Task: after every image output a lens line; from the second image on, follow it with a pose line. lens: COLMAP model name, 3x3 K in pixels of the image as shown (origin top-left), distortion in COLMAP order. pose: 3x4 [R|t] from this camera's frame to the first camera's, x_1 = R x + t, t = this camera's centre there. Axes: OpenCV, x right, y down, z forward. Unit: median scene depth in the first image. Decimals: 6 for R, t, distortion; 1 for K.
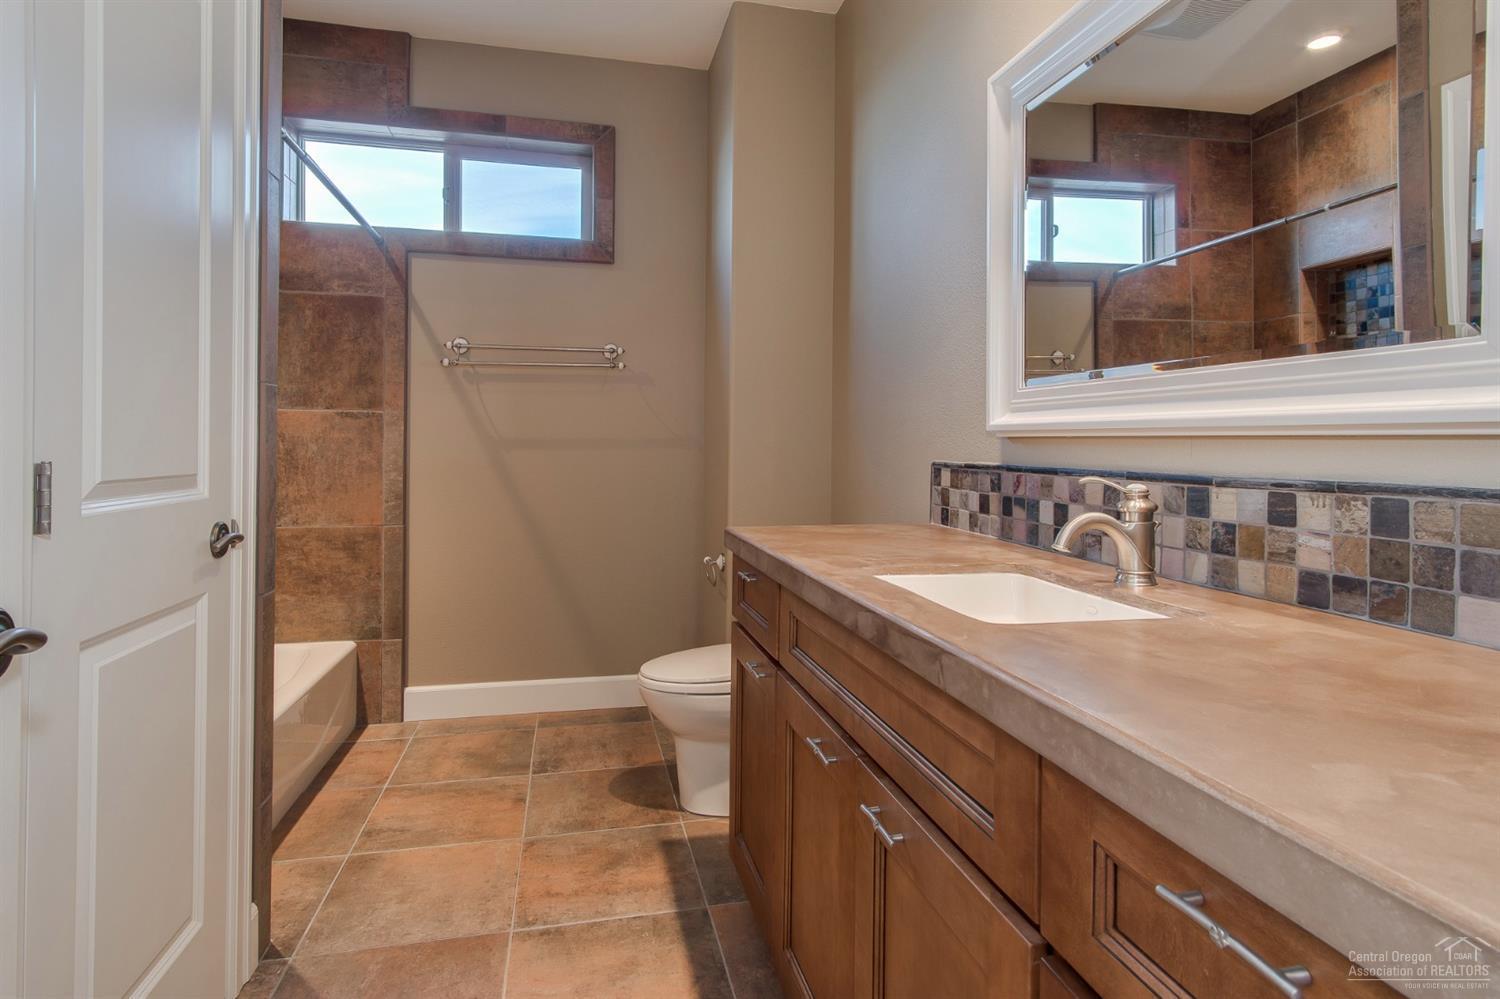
lens RADIAL K [[813.0, 0, 761.8], [0, 813.0, 448.7], [0, 0, 1]] dist [0.004885, 0.001481]
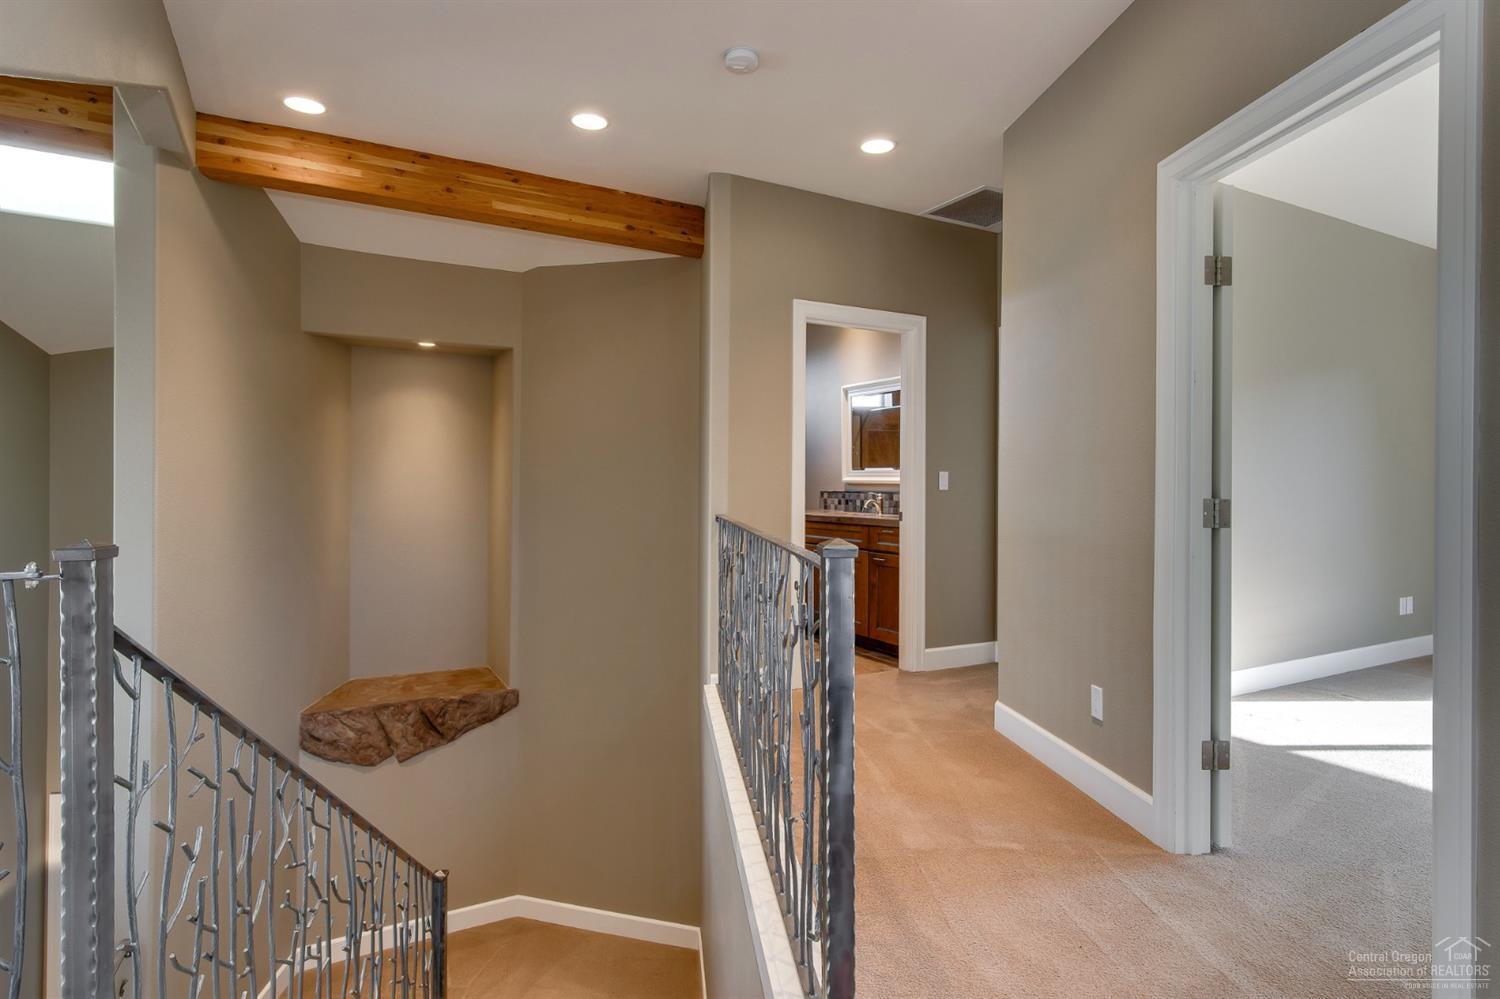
lens RADIAL K [[813.0, 0, 748.9], [0, 813.0, 495.0], [0, 0, 1]] dist [0.004885, 0.001481]
pose [[0.960757, -0.004500, 0.277357, -1.154528], [0.001888, 0.999951, 0.009685, 0.001352], [-0.277387, -0.008781, 0.960718, -2.435109]]
